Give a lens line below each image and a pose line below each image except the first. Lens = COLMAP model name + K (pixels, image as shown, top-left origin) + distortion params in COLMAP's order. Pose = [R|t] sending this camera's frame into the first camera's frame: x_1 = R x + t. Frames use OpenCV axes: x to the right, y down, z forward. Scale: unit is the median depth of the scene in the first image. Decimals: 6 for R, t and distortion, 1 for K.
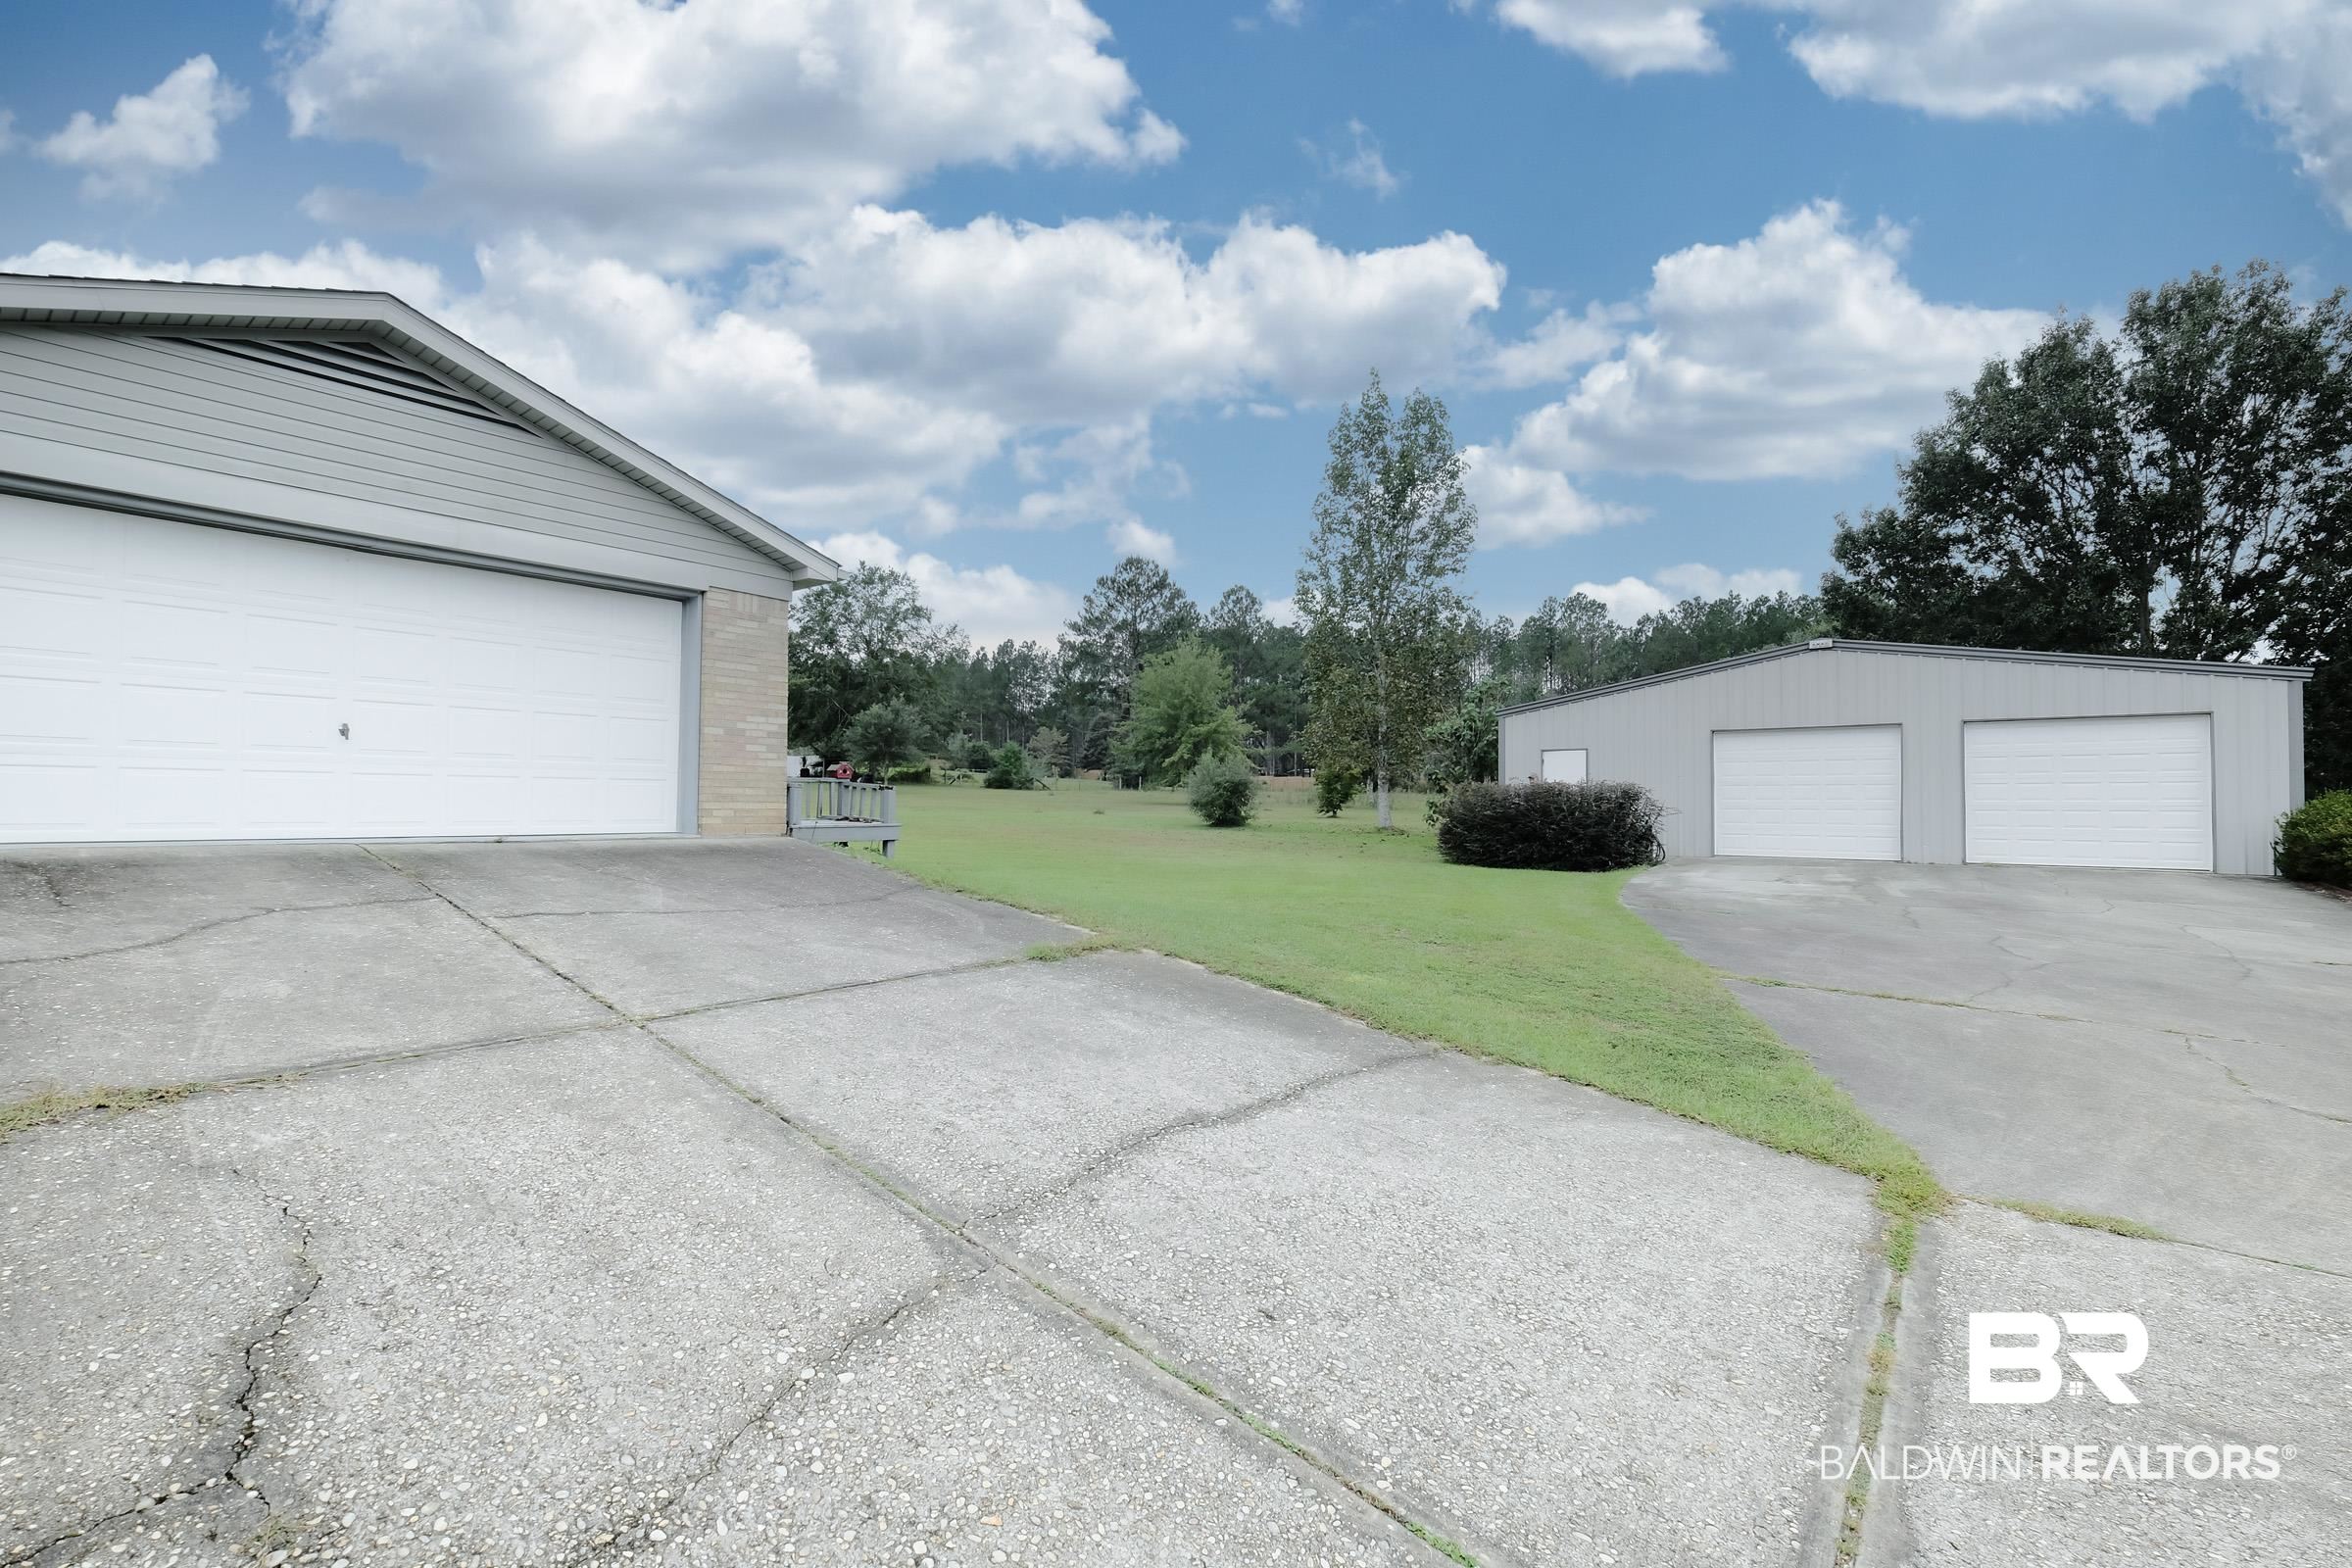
lens RADIAL K [[1012.5, 0, 1179.5], [0, 1012.5, 781.2], [0, 0, 1]] dist [-0.001232, -0.000036]
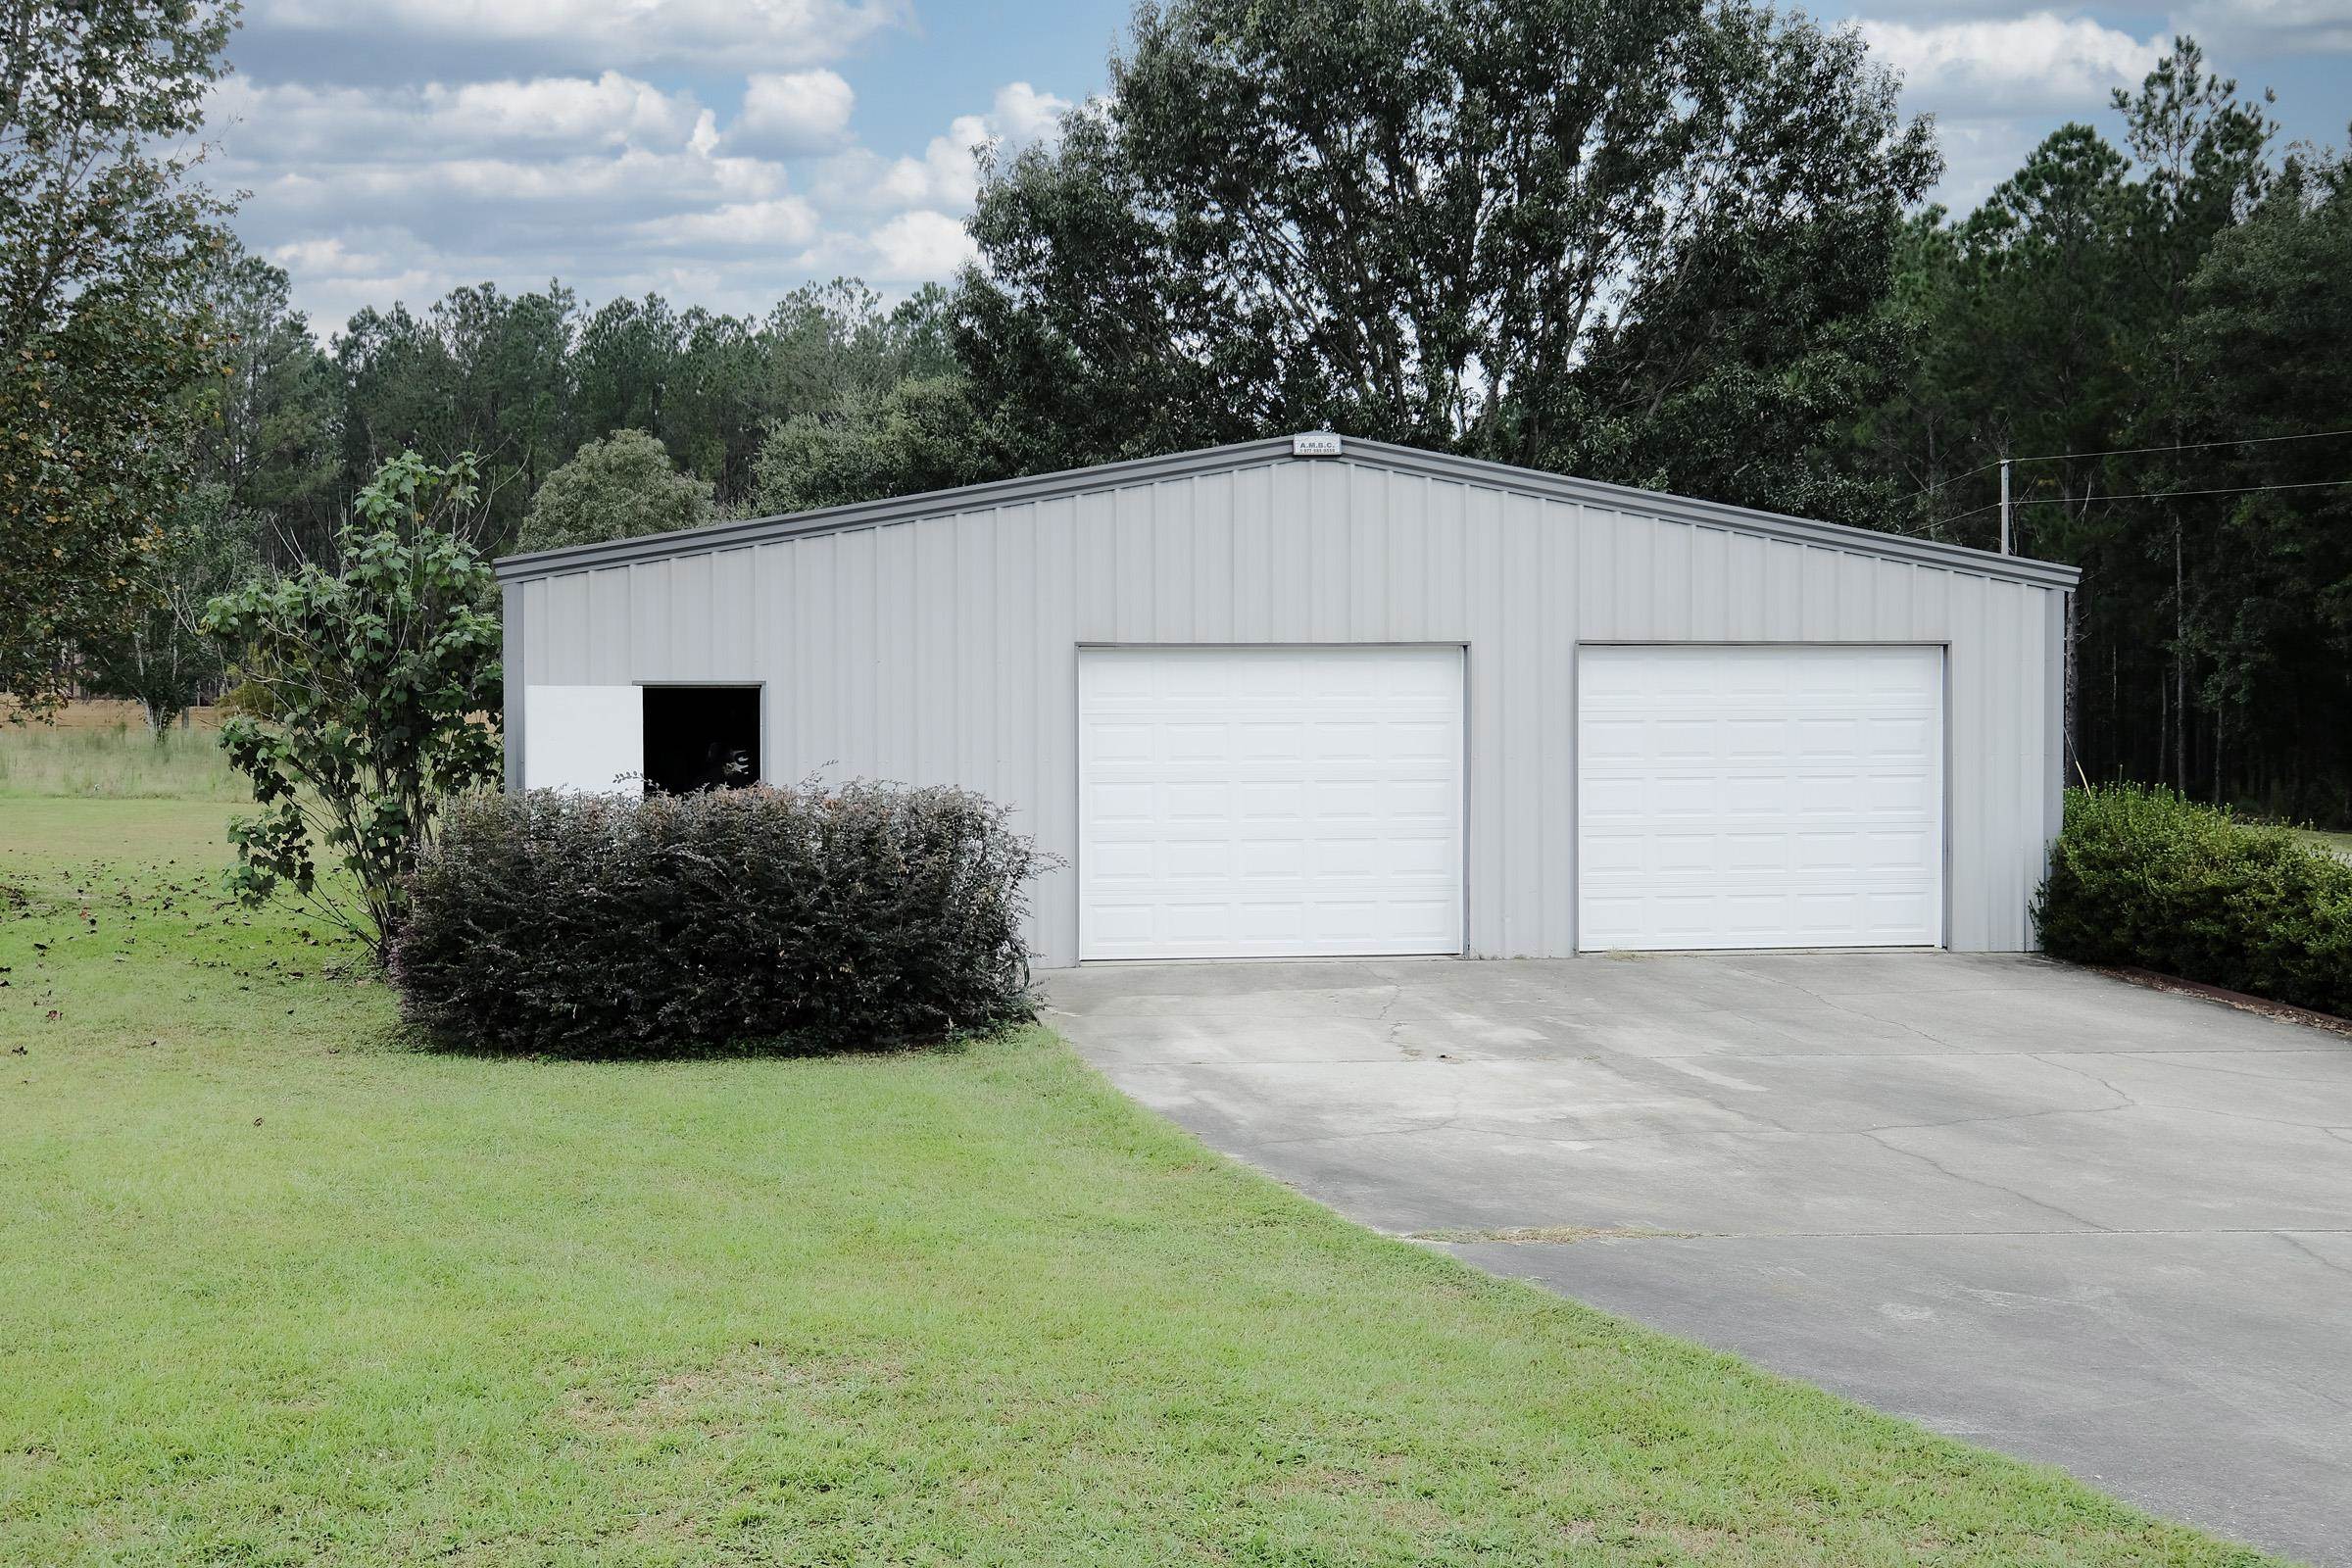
lens RADIAL K [[2355.1, 0, 1176.9], [0, 2355.1, 782.7], [0, 0, 1]] dist [0.004614, 0.000000]
pose [[0.707466, -0.023958, 0.706342, -0.094844], [-0.005370, 0.999214, 0.039270, -0.034352], [-0.706727, -0.031575, 0.706781, 0.348271]]
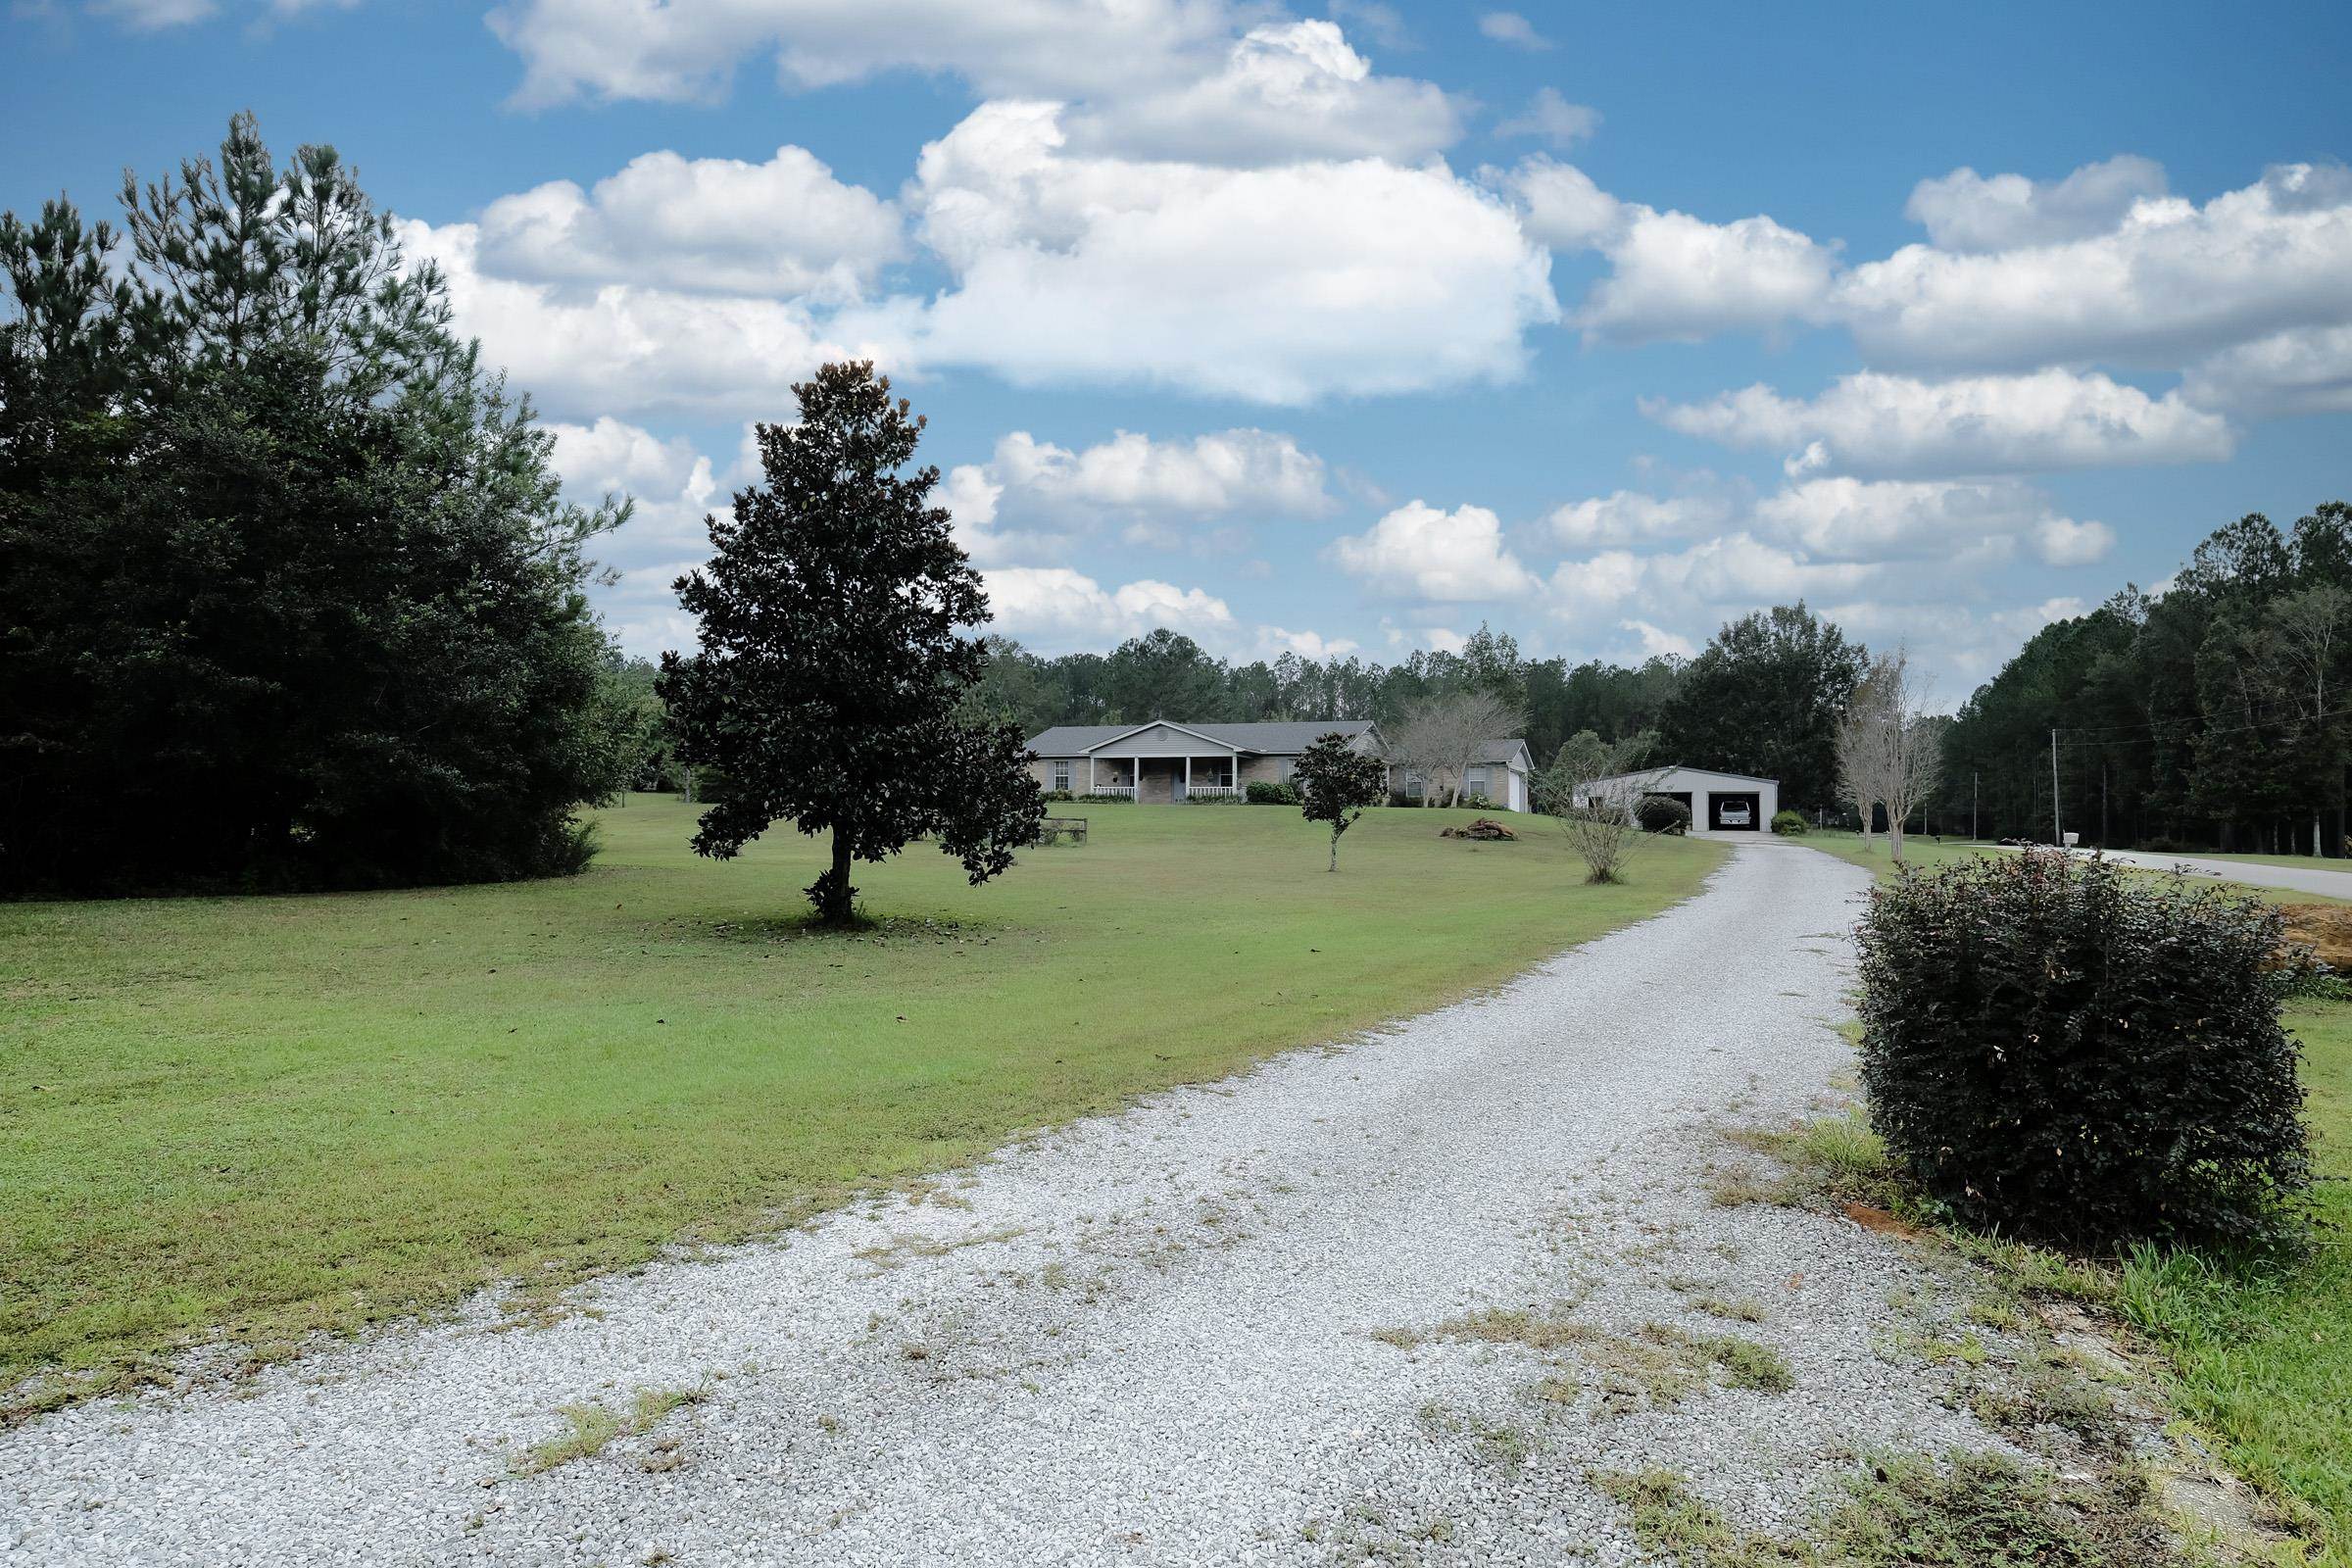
lens RADIAL K [[1493.8, 0, 1169.4], [0, 1493.8, 793.6], [0, 0, 1]] dist [-0.000599, 0.000057]
pose [[0.959955, 0.010064, 0.279973, -3.178223], [-0.005611, 0.999845, -0.016703, 0.076441], [-0.280098, 0.014463, 0.959862, -4.613906]]
